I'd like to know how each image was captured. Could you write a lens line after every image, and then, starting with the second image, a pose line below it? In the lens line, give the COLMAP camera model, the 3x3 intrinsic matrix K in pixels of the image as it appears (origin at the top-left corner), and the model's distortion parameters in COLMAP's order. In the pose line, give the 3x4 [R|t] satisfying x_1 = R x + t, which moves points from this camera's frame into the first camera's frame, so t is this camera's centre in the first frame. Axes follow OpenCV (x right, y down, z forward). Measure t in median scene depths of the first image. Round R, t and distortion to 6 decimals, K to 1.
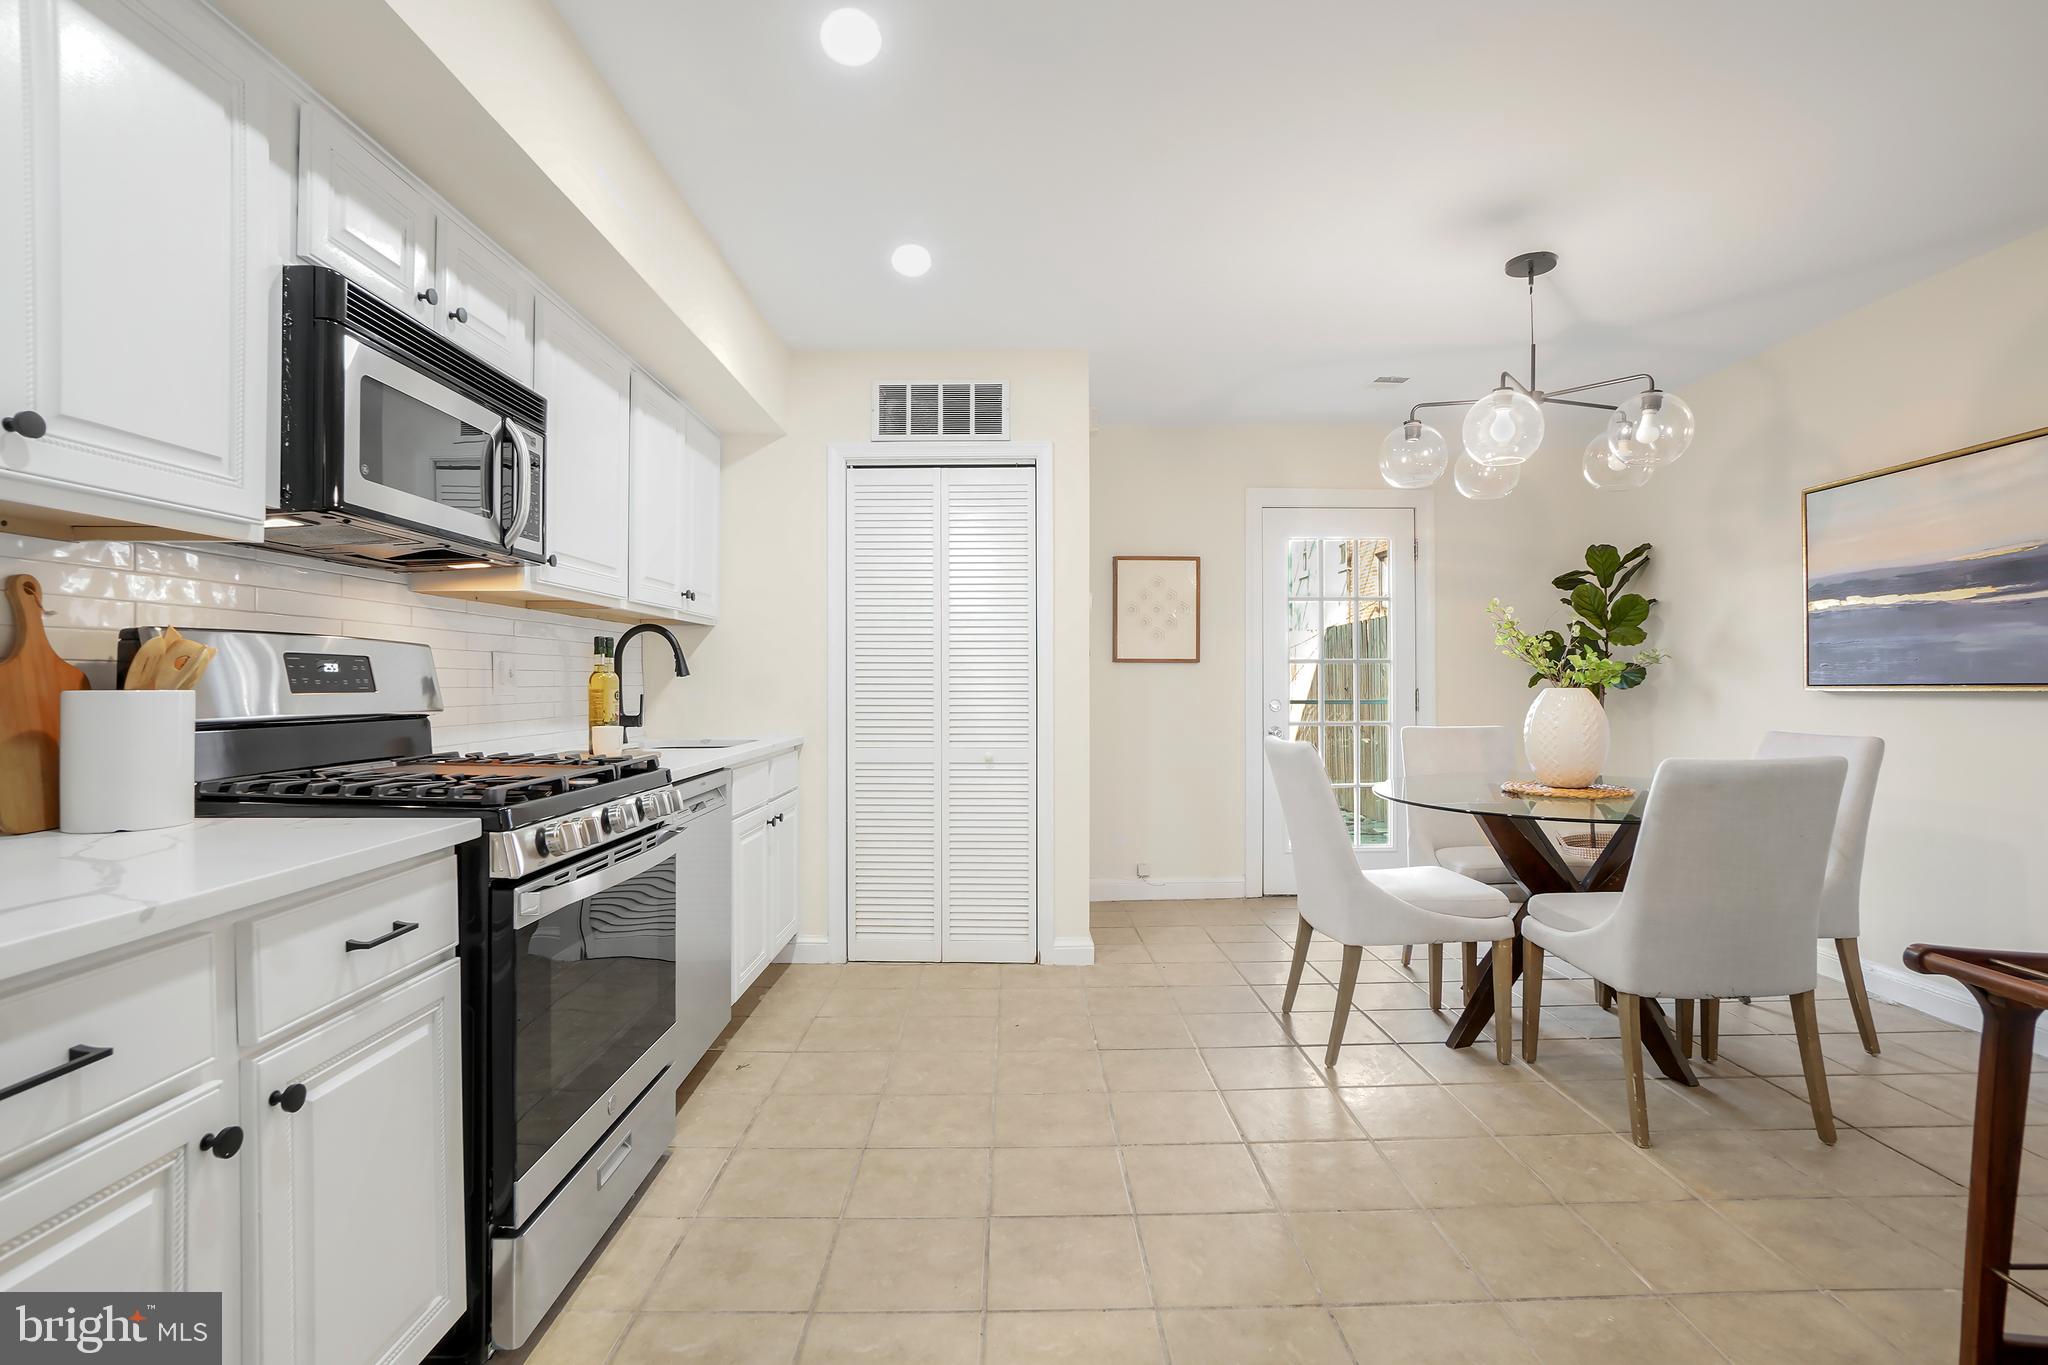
lens RADIAL K [[967.4, 0, 1018.2], [0, 967.4, 683.7], [0, 0, 1]] dist [-0.059431, 0.027004]
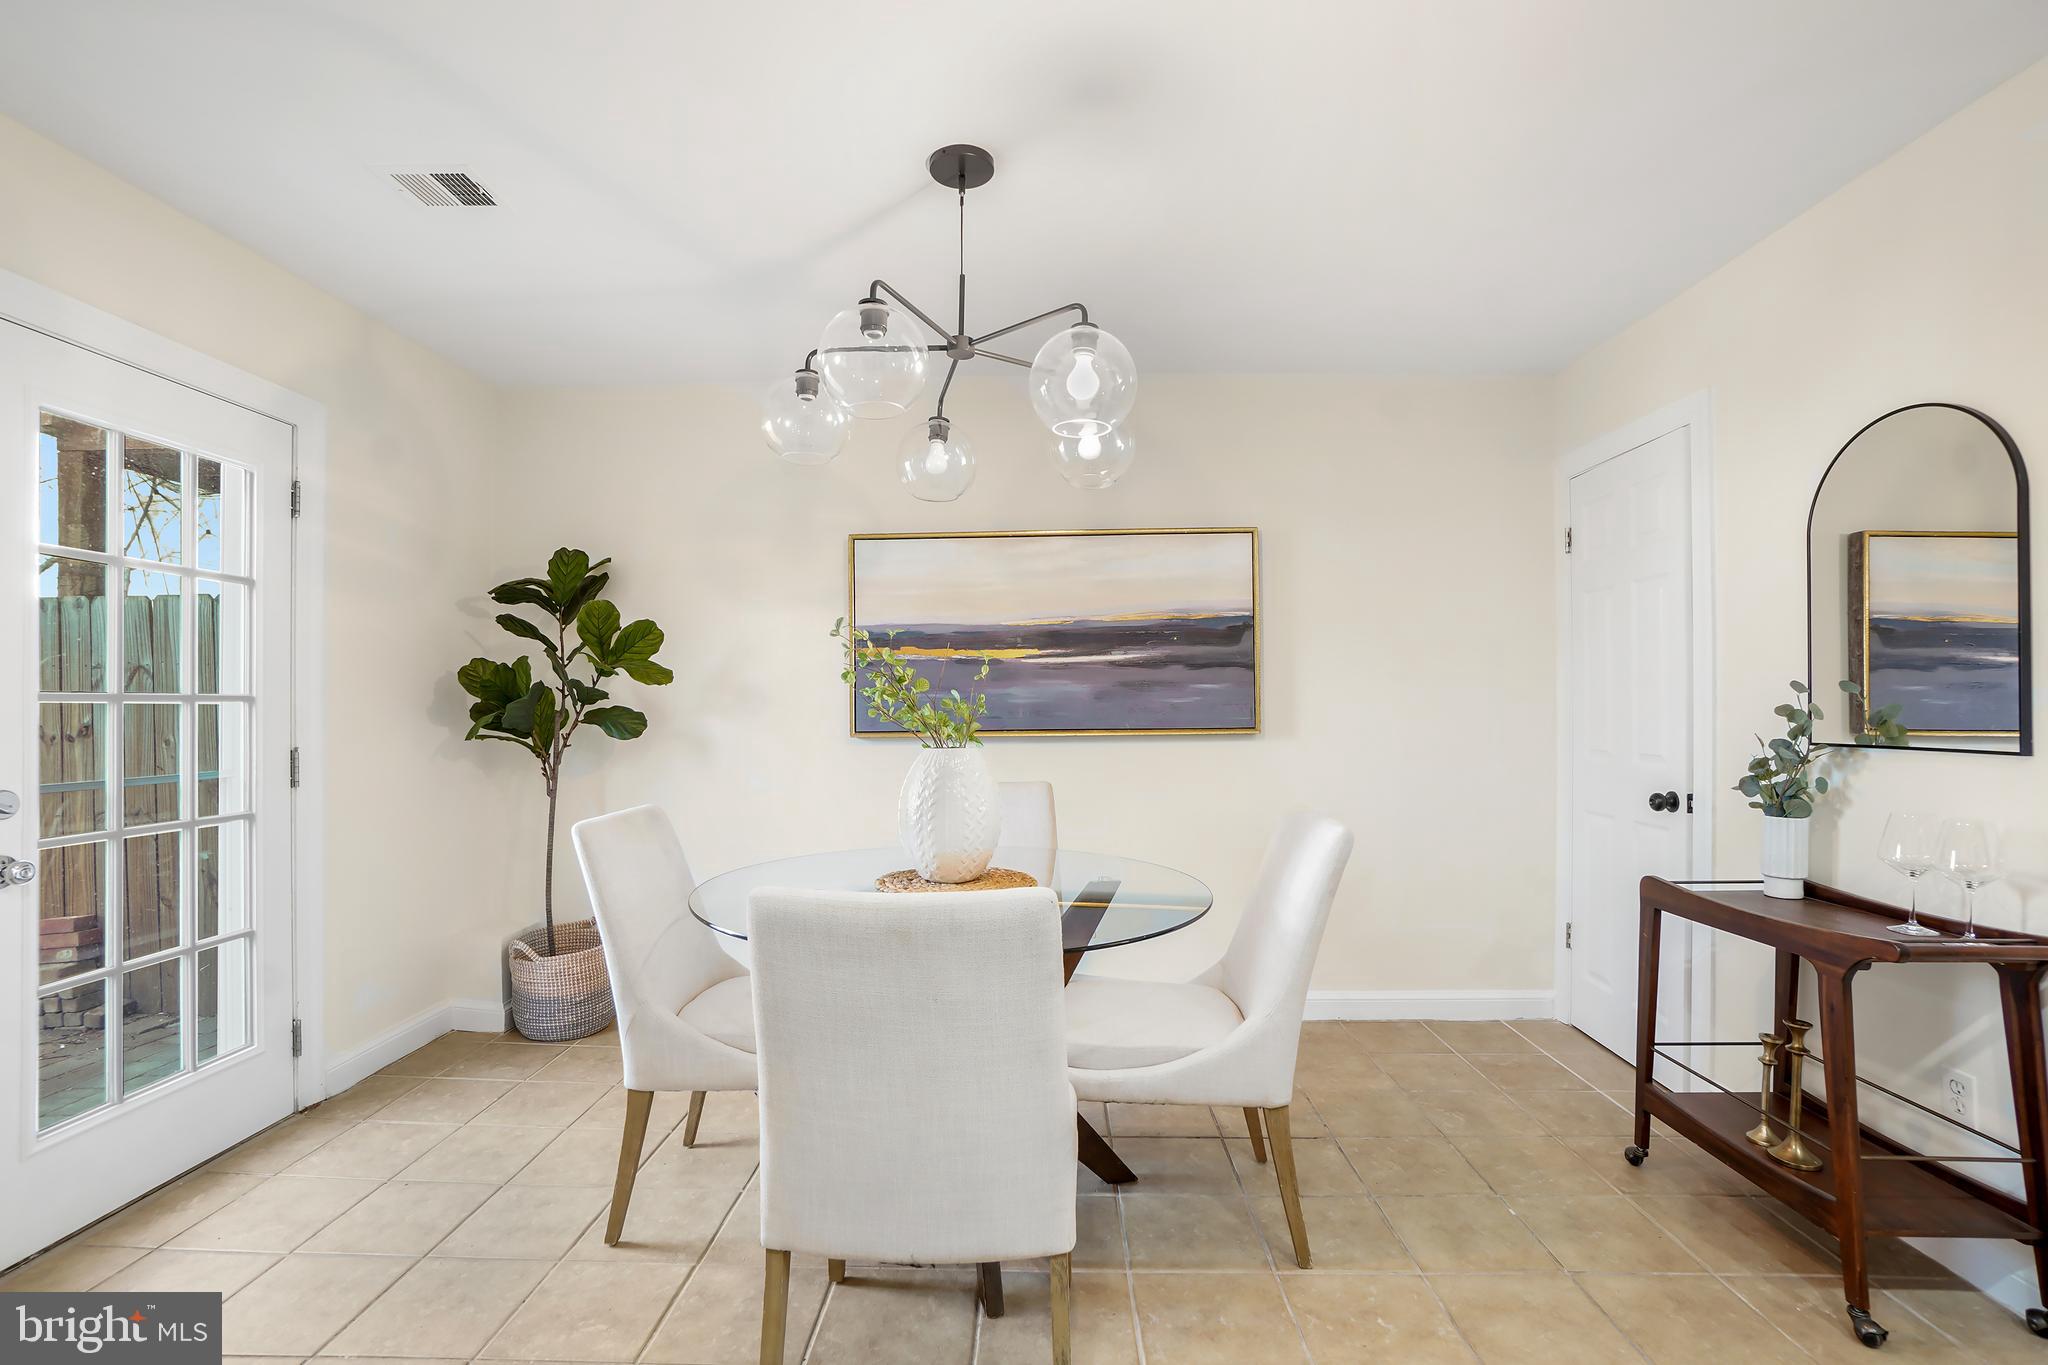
lens RADIAL K [[926.3, 0, 1031.2], [0, 926.3, 700.6], [0, 0, 1]] dist [-0.054509, 0.022075]
pose [[0.030359, 0.007871, 0.999508, -0.161636], [0.007610, 0.999938, -0.008106, -0.028254], [-0.999510, 0.007852, 0.030297, 0.981012]]
